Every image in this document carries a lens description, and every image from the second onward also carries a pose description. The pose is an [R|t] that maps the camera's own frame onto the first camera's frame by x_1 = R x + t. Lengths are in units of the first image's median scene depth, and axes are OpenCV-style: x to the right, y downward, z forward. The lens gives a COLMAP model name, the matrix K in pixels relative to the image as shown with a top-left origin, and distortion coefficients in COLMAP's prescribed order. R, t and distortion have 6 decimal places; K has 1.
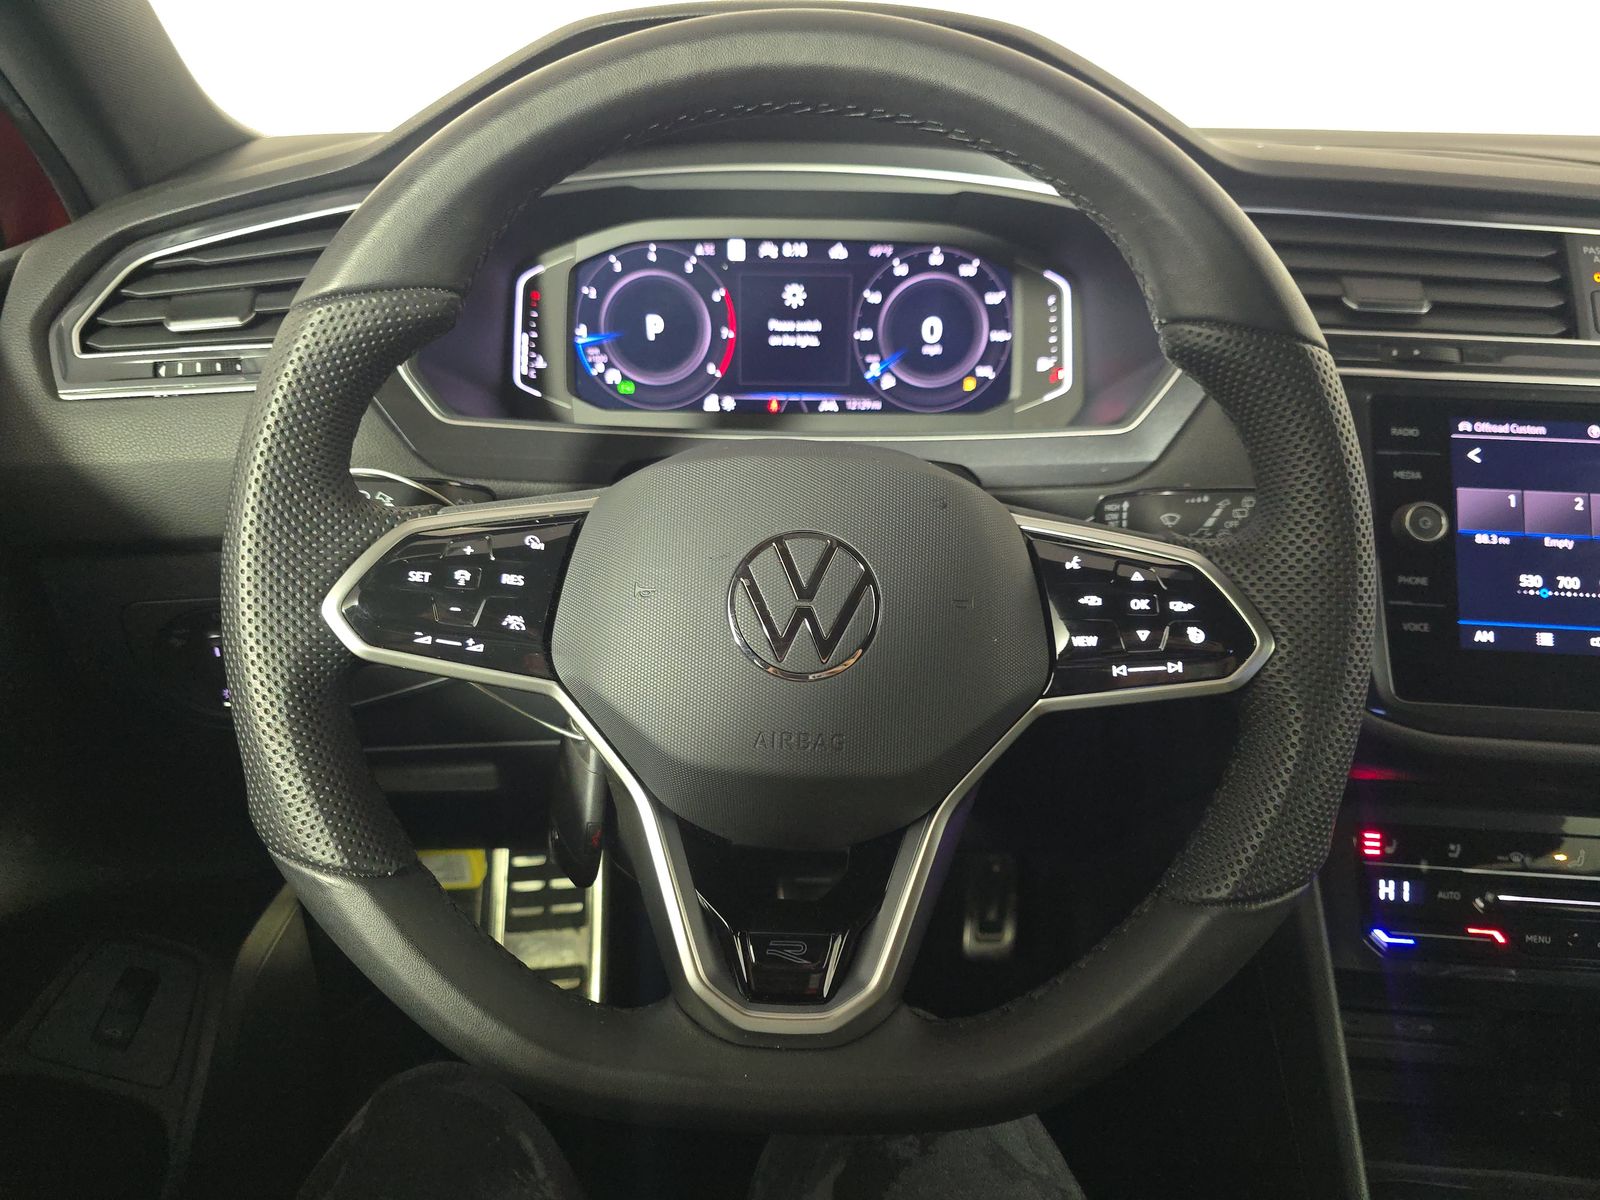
lens RADIAL K [[1074.9, 0, 800.0], [0, 1074.9, 600.0], [0, 0, 1]] dist [0.014609, -0.006142]
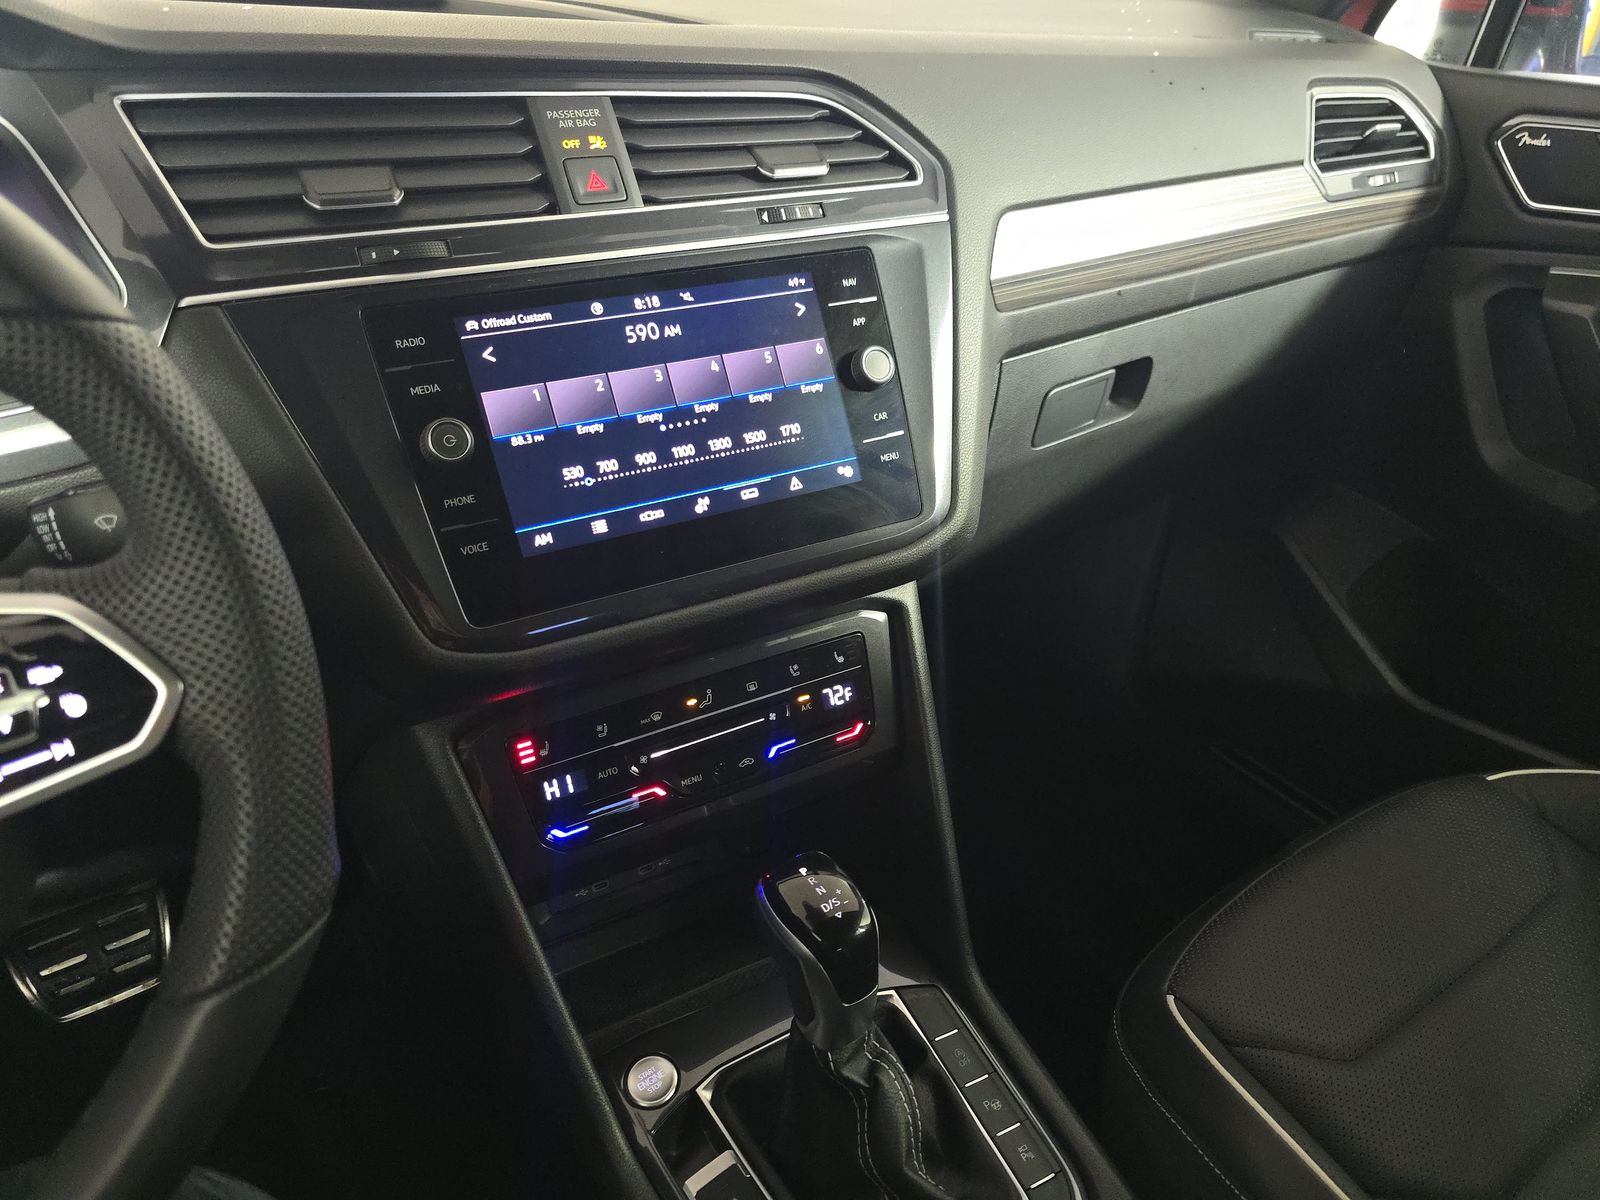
lens RADIAL K [[1074.9, 0, 800.0], [0, 1074.9, 600.0], [0, 0, 1]] dist [0.014609, -0.006142]
pose [[0.835938, -0.297025, 0.461501, 0.352091], [0.220159, 0.951752, 0.213770, -0.070884], [-0.502730, -0.077095, 0.860999, 0.029798]]
